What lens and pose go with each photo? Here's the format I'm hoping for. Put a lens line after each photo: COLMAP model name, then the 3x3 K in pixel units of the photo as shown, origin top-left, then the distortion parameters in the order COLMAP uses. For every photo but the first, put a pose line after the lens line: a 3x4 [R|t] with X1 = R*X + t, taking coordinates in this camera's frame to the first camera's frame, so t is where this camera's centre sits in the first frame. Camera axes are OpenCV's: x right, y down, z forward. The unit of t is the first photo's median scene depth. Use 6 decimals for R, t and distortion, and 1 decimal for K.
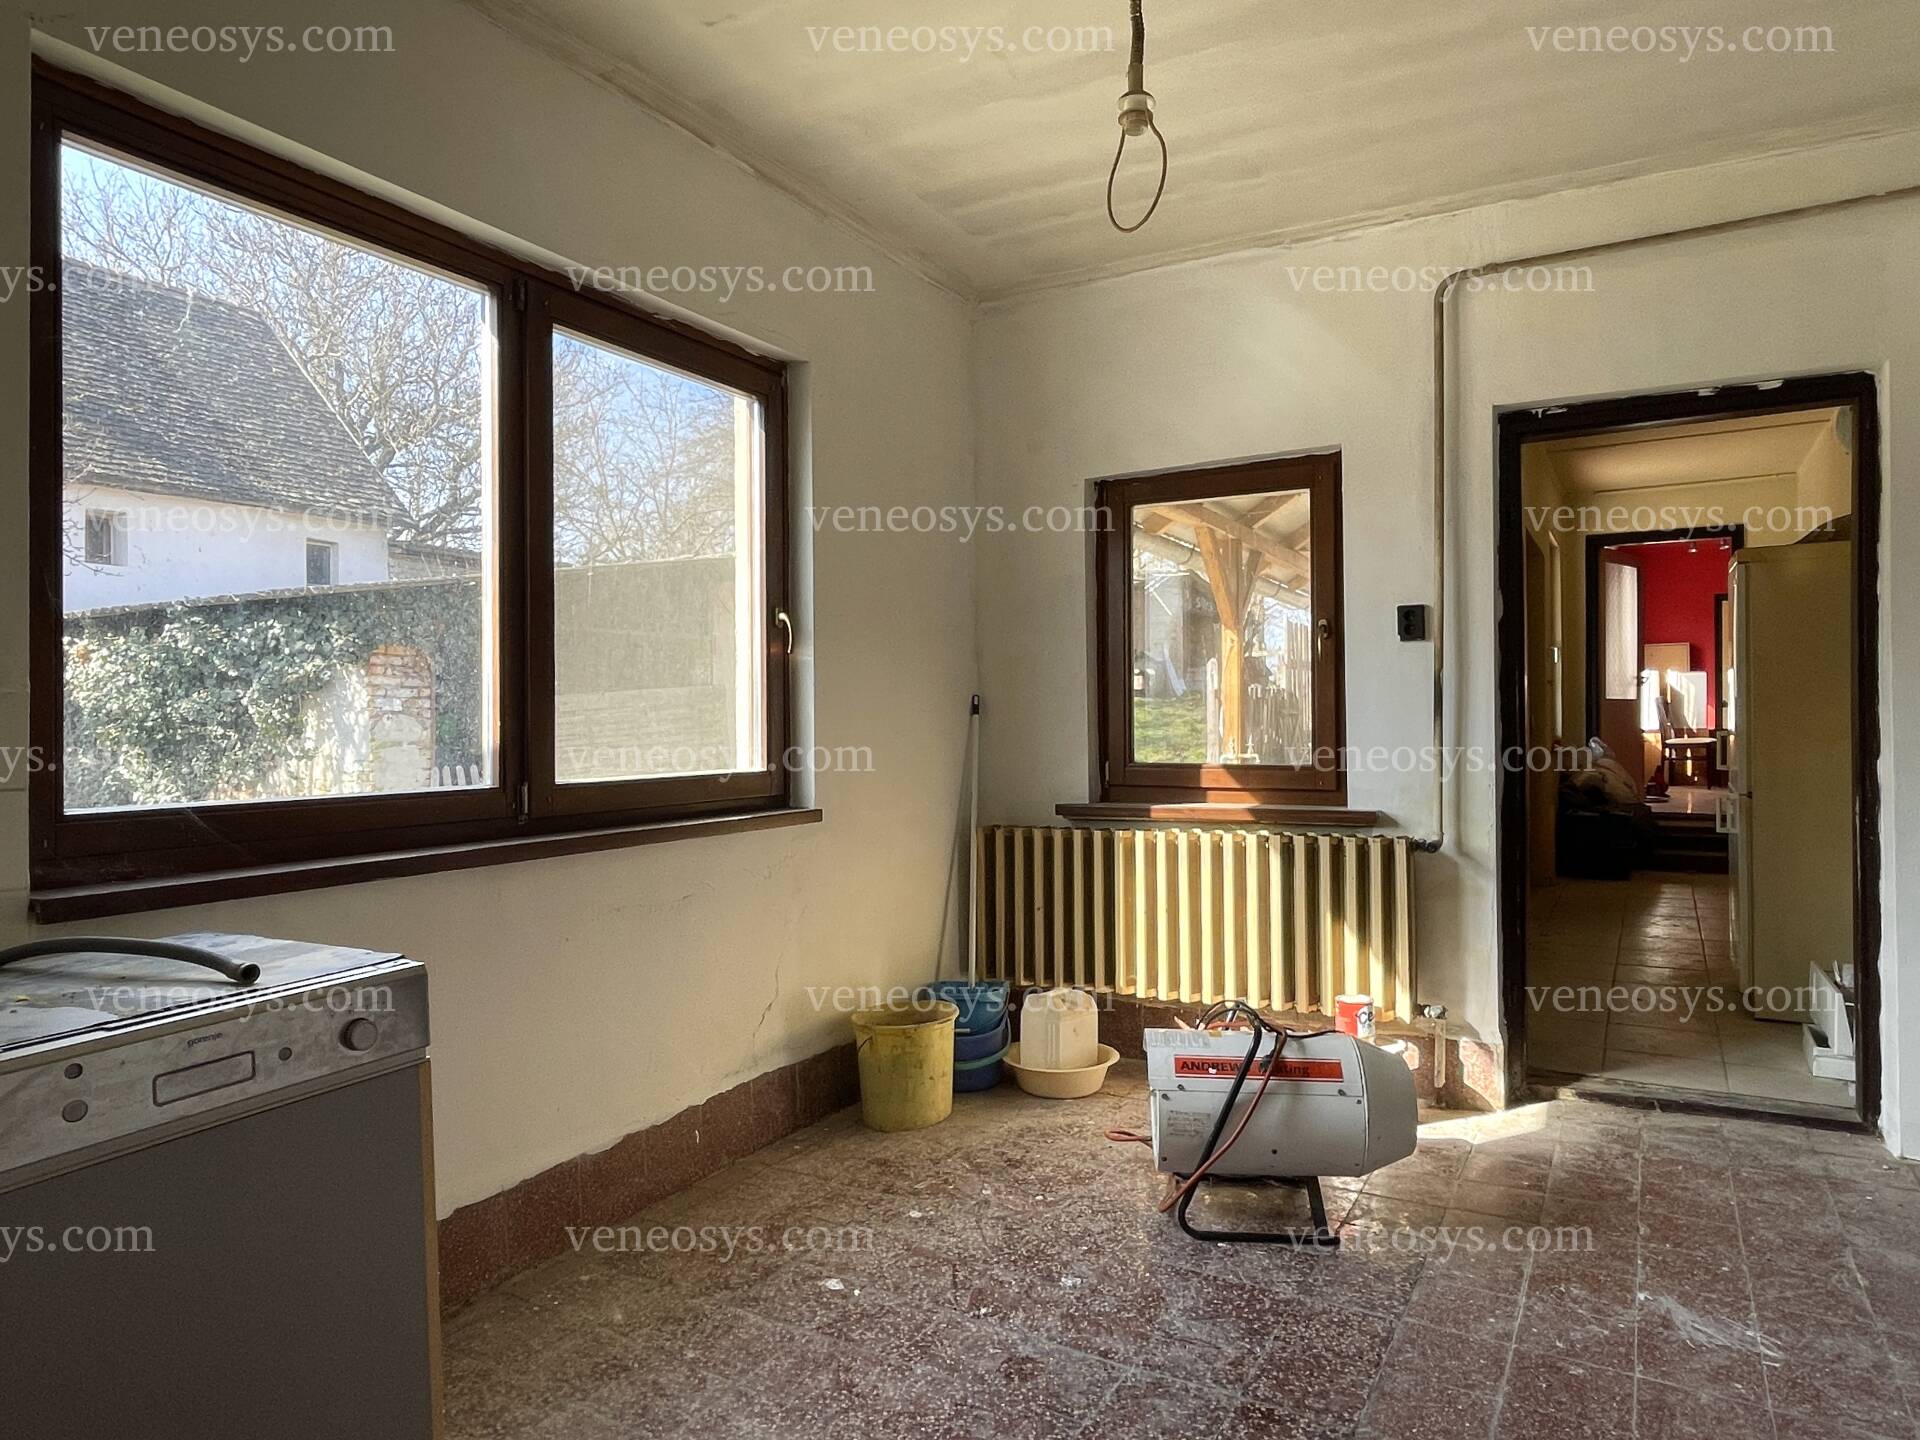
lens RADIAL K [[1193.8, 0, 961.8], [0, 1193.8, 719.9], [0, 0, 1]] dist [-0.005170, -0.001897]
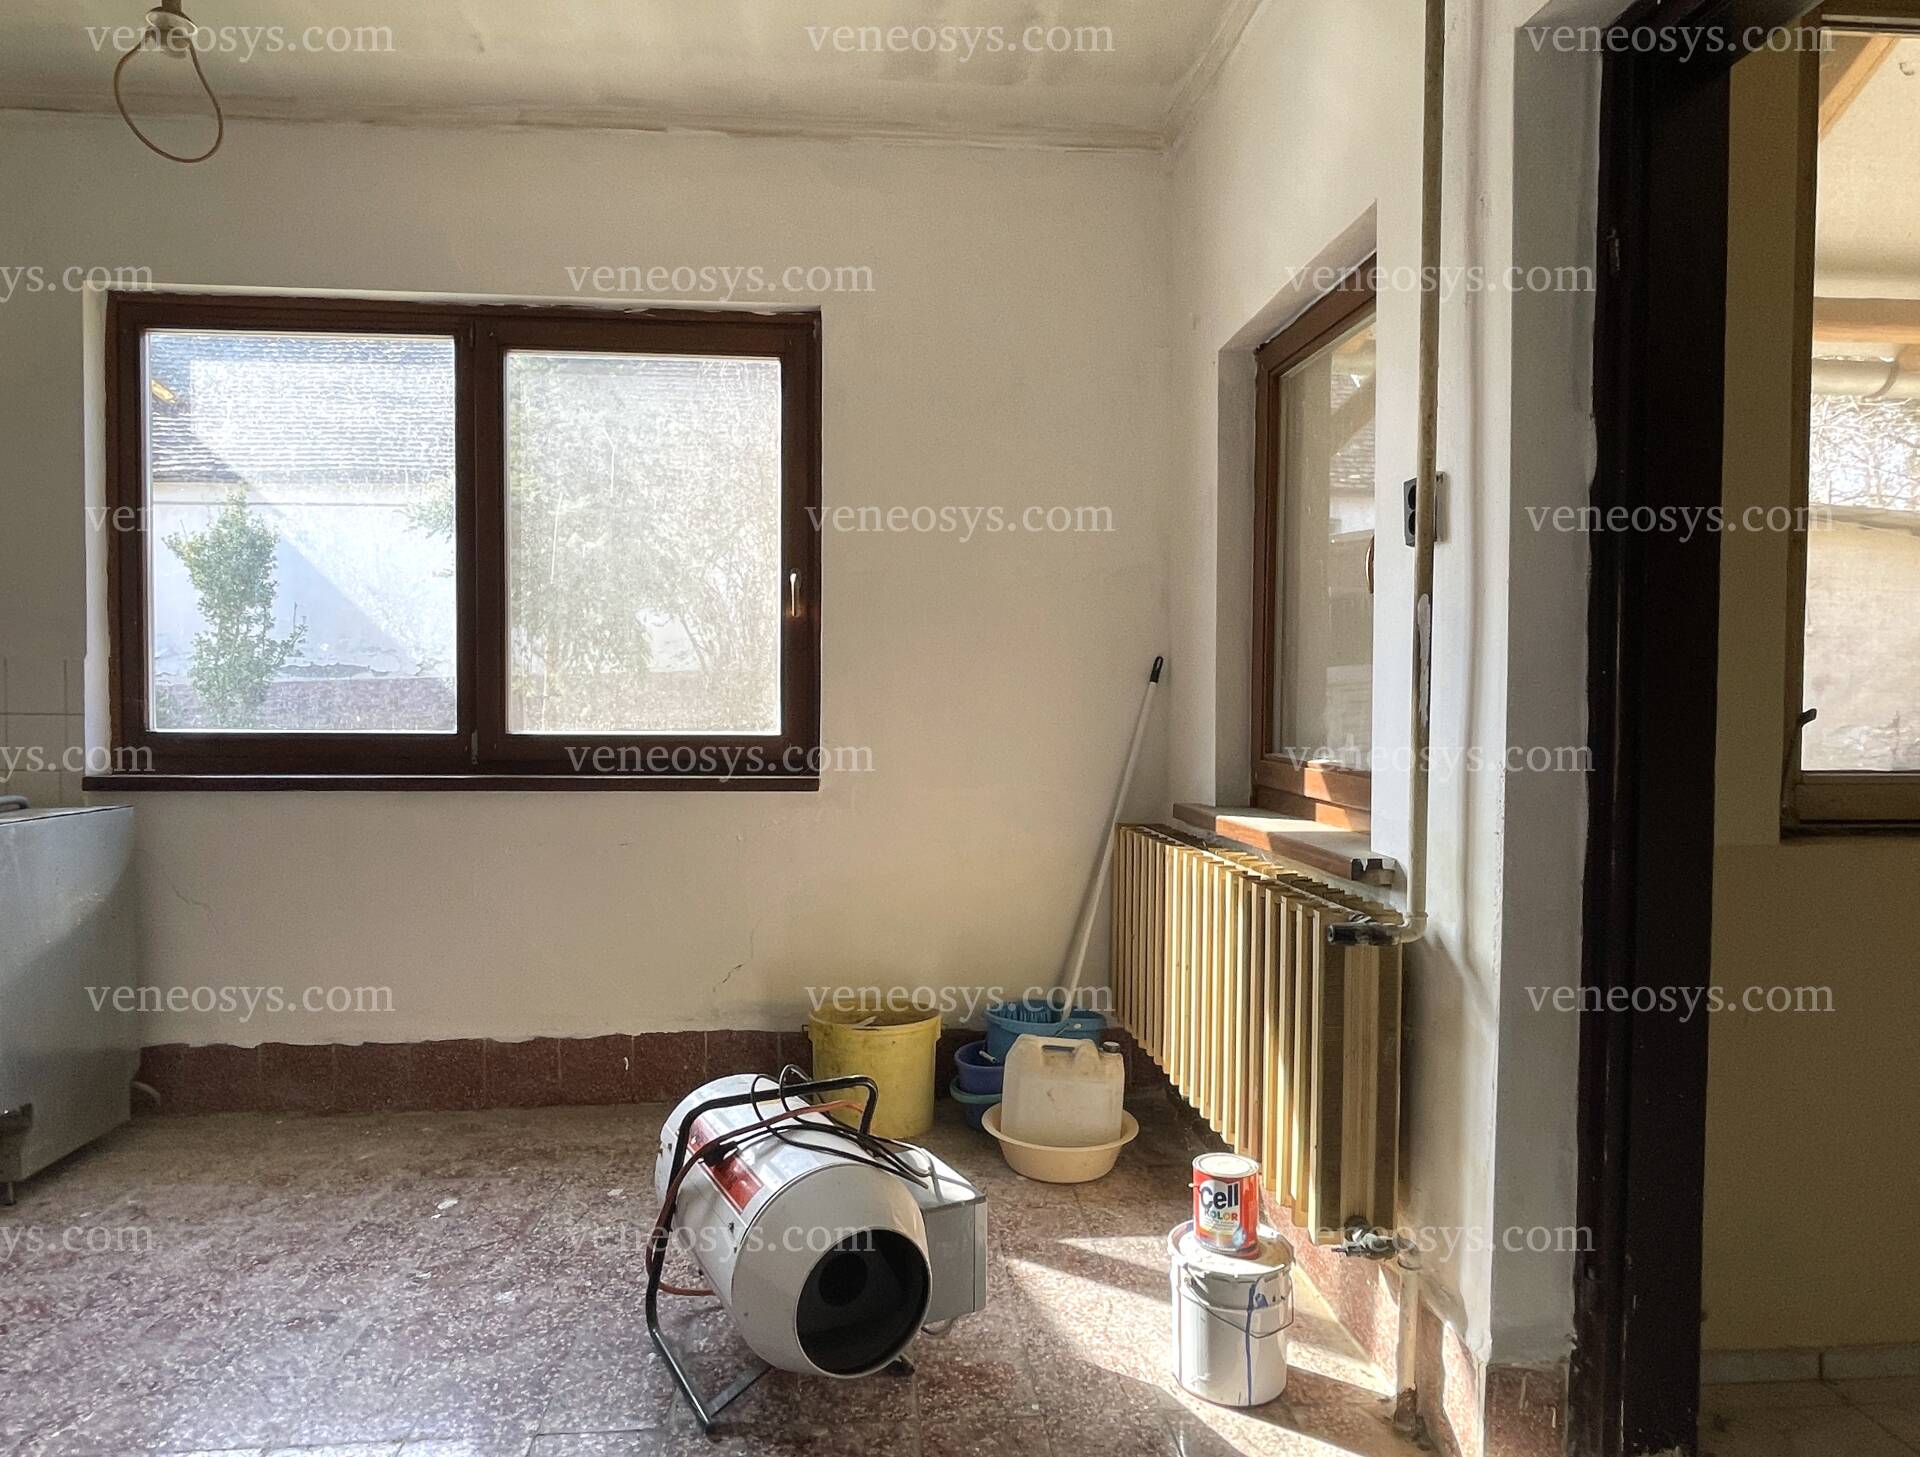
lens RADIAL K [[1214.6, 0, 963.3], [0, 1214.6, 720.9], [0, 0, 1]] dist [0.004786, 0.000092]
pose [[0.549889, 0.032486, -0.834605, 0.938079], [-0.012883, 0.999454, 0.030414, -0.001584], [0.835138, -0.005972, 0.550008, 0.702839]]
